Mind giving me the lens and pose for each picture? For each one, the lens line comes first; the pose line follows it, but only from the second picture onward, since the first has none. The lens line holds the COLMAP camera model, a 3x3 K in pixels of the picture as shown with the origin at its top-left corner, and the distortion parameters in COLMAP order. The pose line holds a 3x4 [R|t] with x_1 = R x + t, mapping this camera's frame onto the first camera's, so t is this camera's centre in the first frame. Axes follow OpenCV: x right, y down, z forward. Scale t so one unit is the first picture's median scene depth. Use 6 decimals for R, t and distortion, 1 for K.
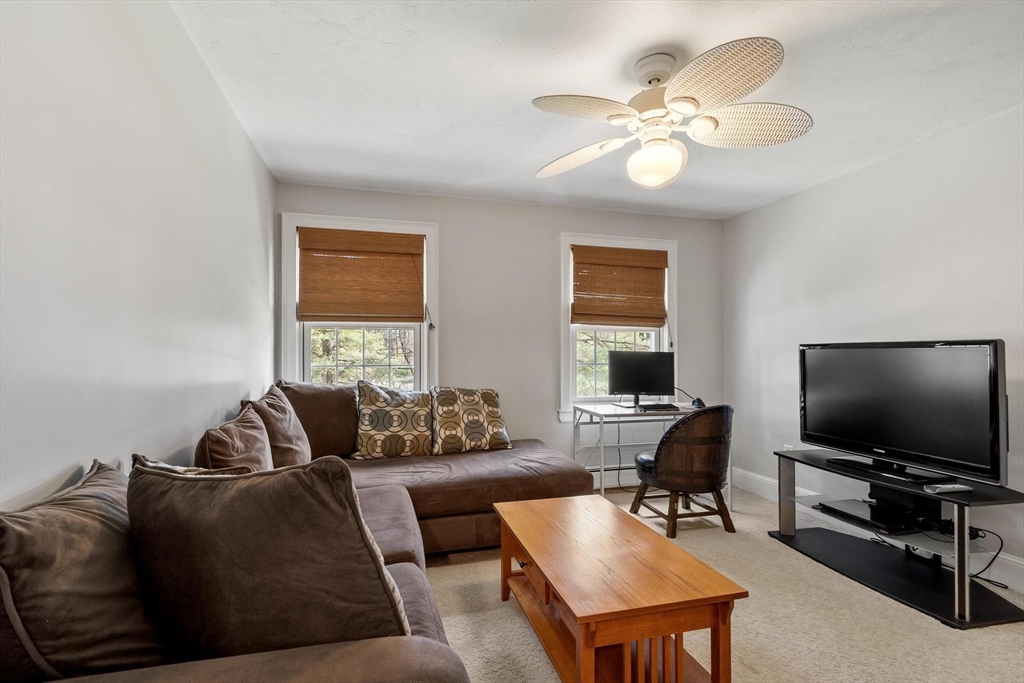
lens RADIAL K [[447.4, 0, 496.8], [0, 447.4, 344.7], [0, 0, 1]] dist [-0.000376, -0.000481]
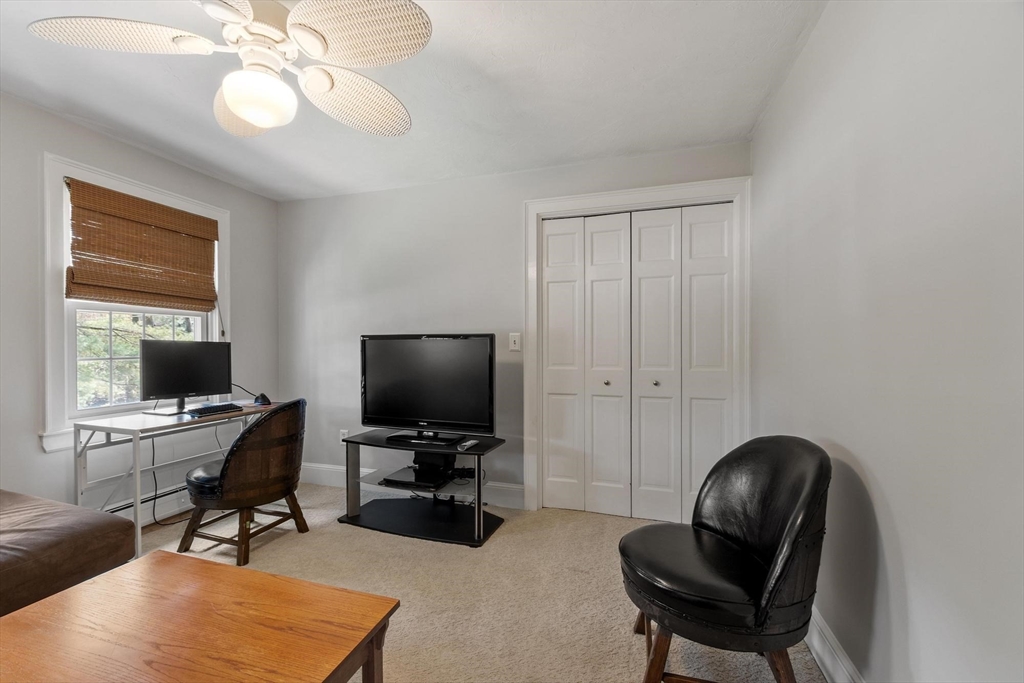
lens RADIAL K [[447.4, 0, 496.8], [0, 447.4, 344.7], [0, 0, 1]] dist [-0.000376, -0.000481]
pose [[0.546580, -0.002941, 0.837402, -0.046195], [-0.016214, 0.999769, 0.014095, 0.001872], [-0.837250, -0.021282, 0.546406, 0.146777]]
